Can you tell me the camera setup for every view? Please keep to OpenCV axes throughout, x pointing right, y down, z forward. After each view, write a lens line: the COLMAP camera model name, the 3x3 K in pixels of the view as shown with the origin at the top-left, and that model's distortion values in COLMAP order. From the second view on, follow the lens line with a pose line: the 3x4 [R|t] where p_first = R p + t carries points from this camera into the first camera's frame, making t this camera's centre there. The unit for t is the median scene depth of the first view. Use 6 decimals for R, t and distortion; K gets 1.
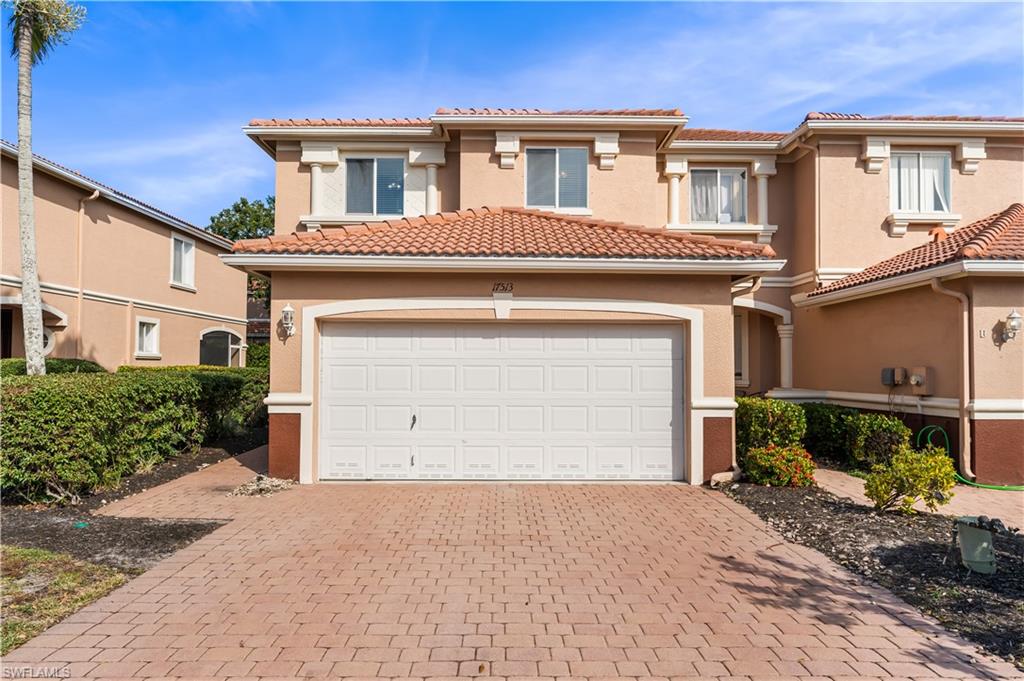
lens RADIAL K [[653.5, 0, 512.0], [0, 653.5, 340.5], [0, 0, 1]] dist [-0.005600, -0.002727]
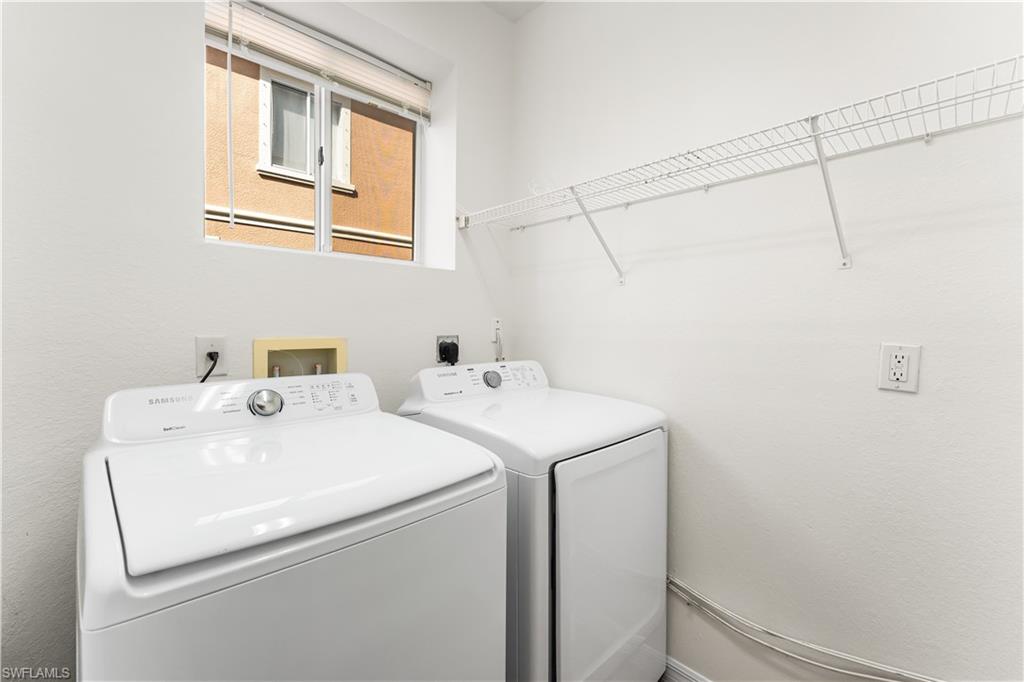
lens RADIAL K [[424.4, 0, 512.0], [0, 424.4, 341.0], [0, 0, 1]] dist [0.000039, 0.000008]
pose [[0.673886, 0.002833, -0.738830, -0.163687], [0.030170, 0.999053, 0.031349, 0.049228], [0.738219, -0.043416, 0.673163, 1.038122]]
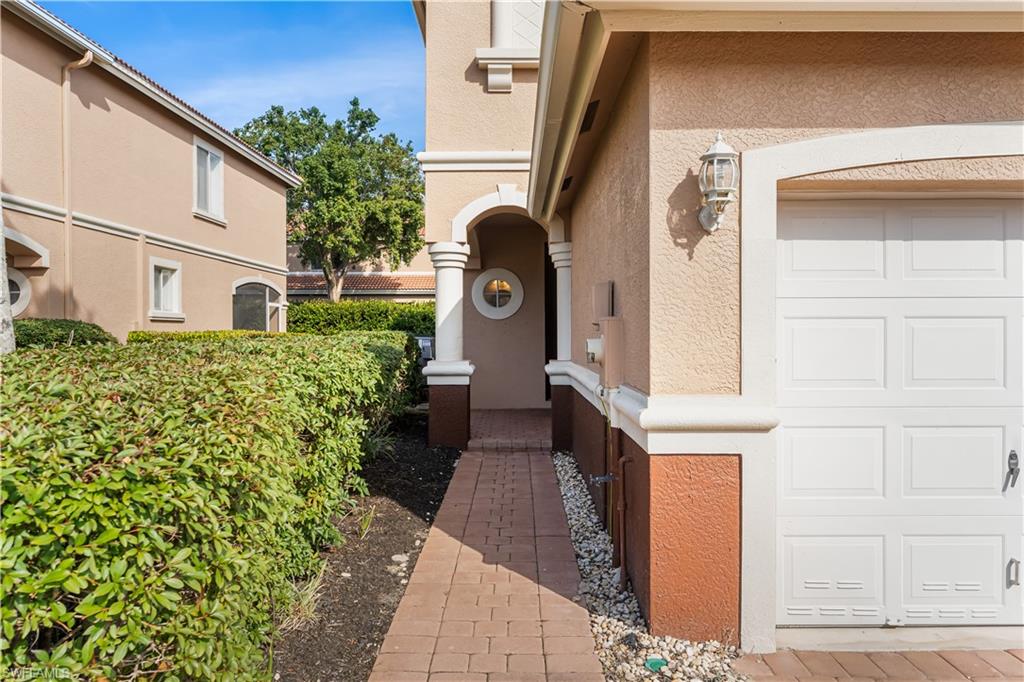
lens RADIAL K [[718.3, 0, 513.2], [0, 718.3, 328.1], [0, 0, 1]] dist [-0.002287, 0.002219]
pose [[0.999813, -0.007440, -0.017837, -0.197585], [0.008067, 0.999342, 0.035367, 0.013181], [0.017562, -0.035504, 0.999215, 0.277252]]
